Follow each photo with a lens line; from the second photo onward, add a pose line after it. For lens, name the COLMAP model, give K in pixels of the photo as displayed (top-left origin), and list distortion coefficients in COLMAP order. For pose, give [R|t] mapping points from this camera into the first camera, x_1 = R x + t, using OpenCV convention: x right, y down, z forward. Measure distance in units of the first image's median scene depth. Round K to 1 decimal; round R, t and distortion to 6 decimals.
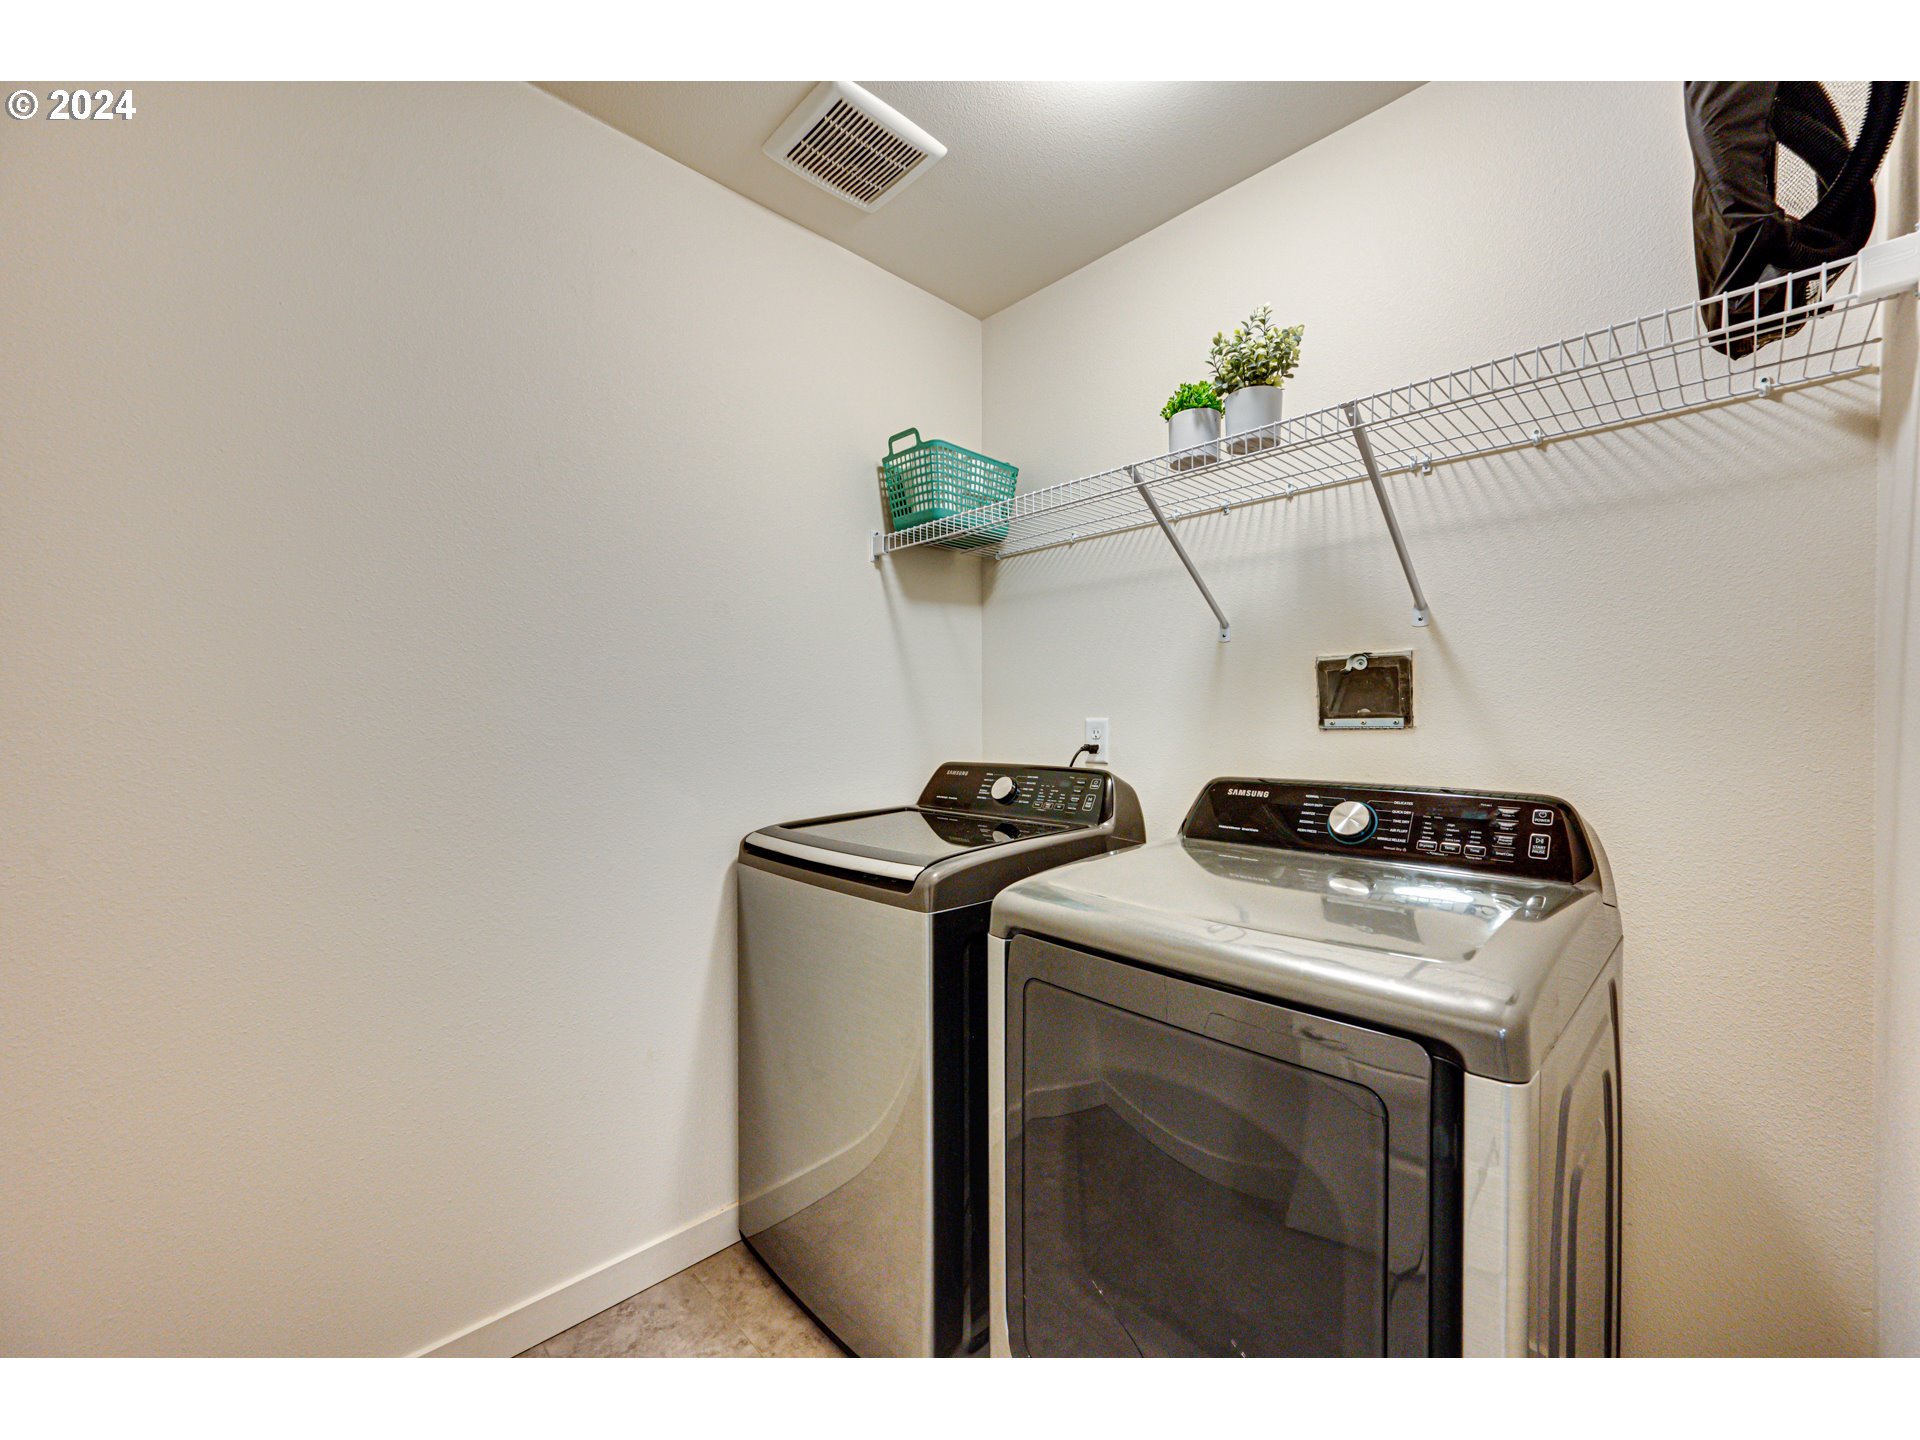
lens RADIAL K [[754.9, 0, 964.7], [0, 754.9, 721.6], [0, 0, 1]] dist [-0.005263, 0.000772]
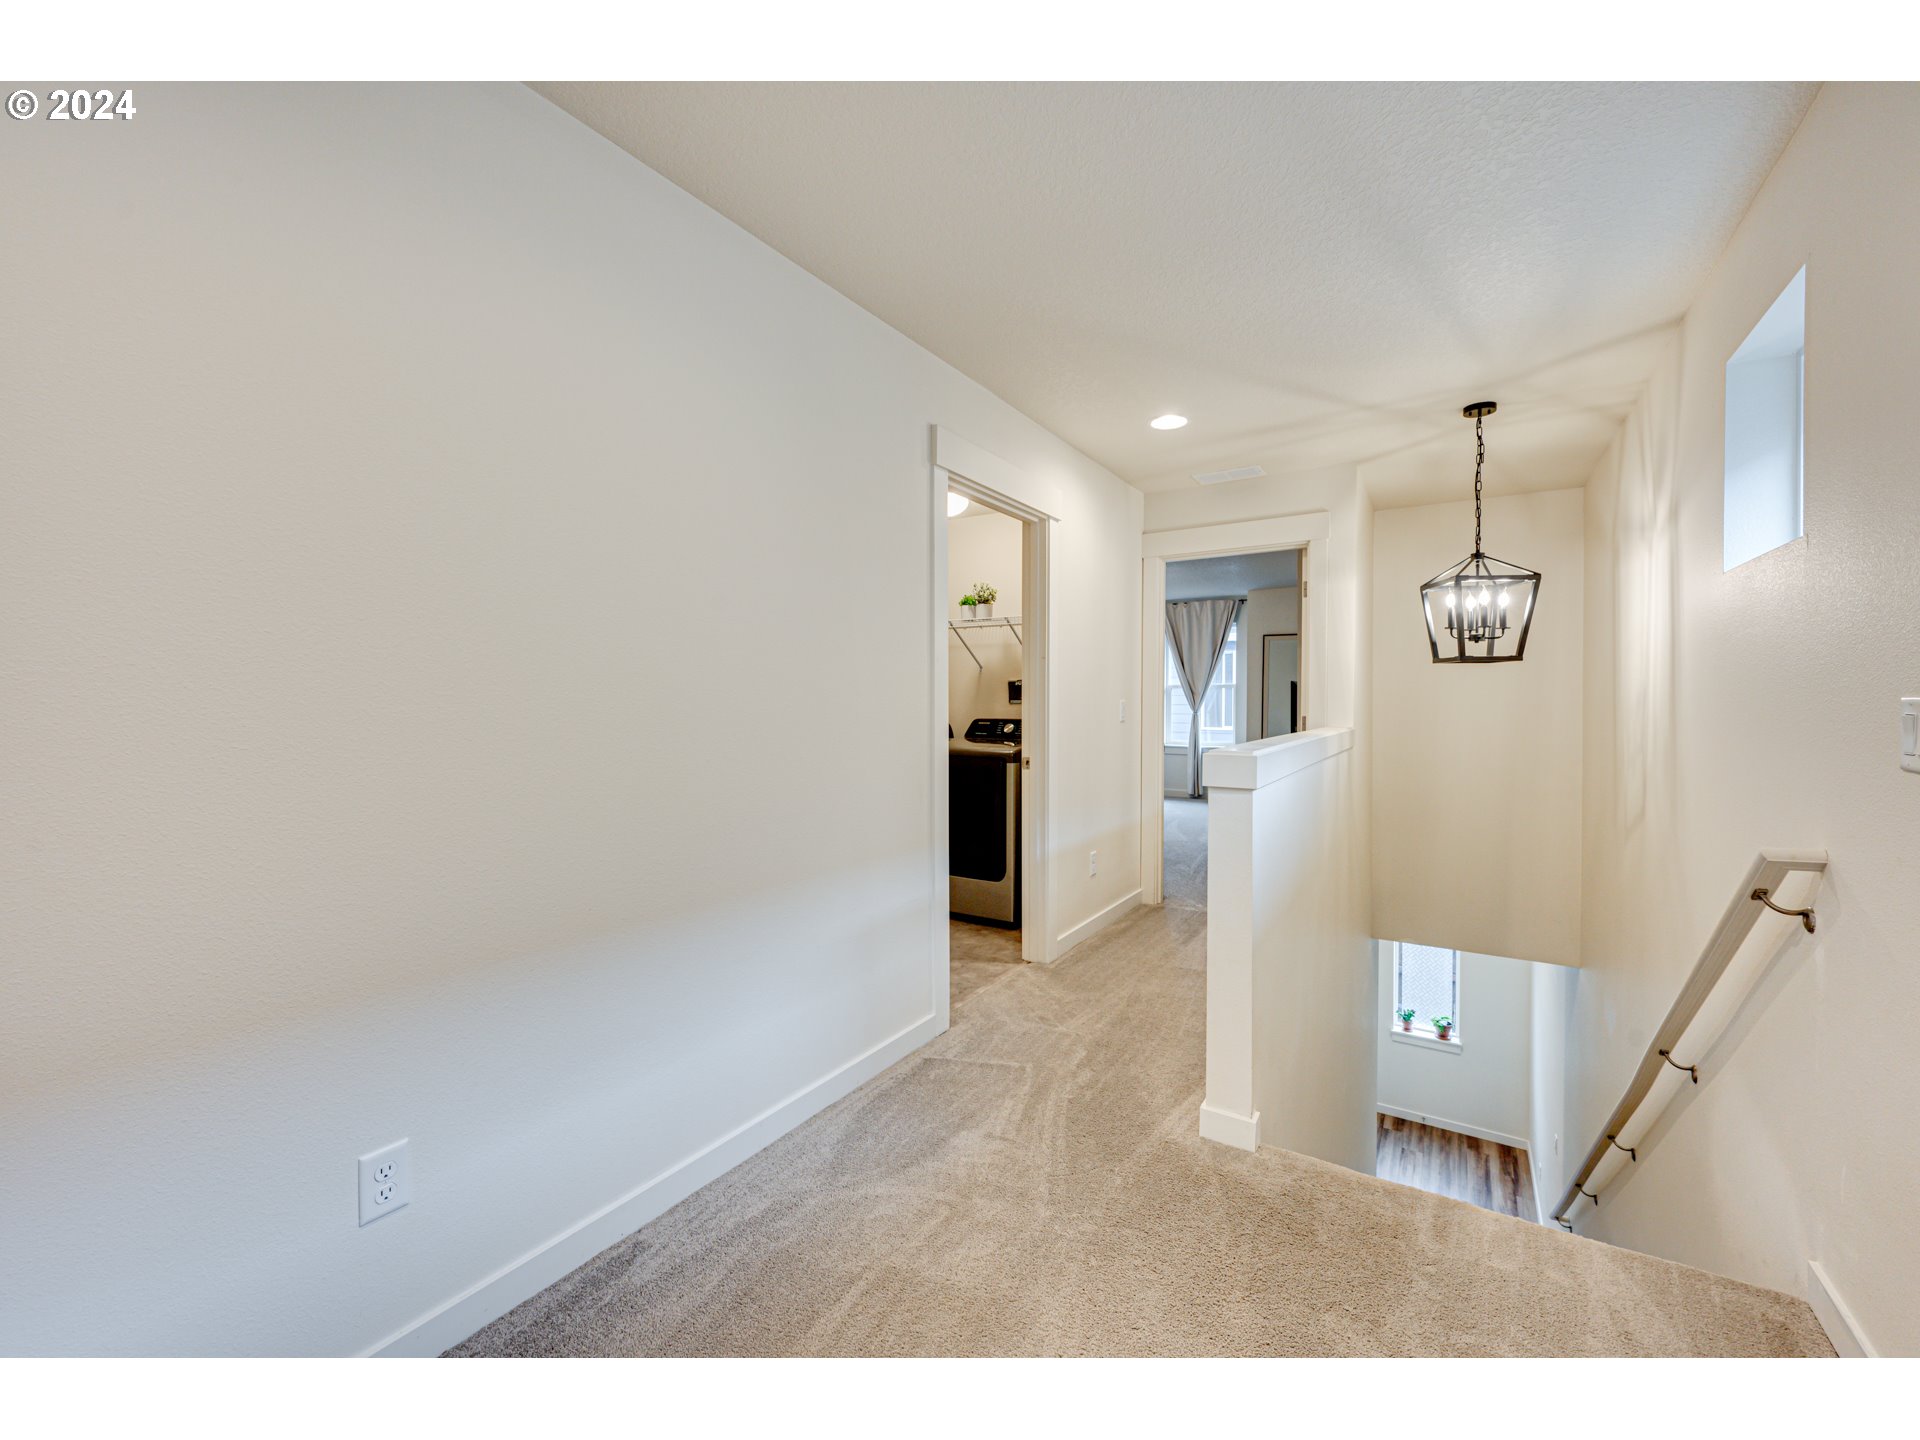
lens RADIAL K [[754.9, 0, 953.7], [0, 754.9, 709.4], [0, 0, 1]] dist [-0.005263, 0.000772]
pose [[0.972962, -0.001748, 0.230959, -0.520101], [-0.001167, 0.999921, 0.012486, -0.004402], [-0.230963, -0.012417, 0.972883, -2.196499]]
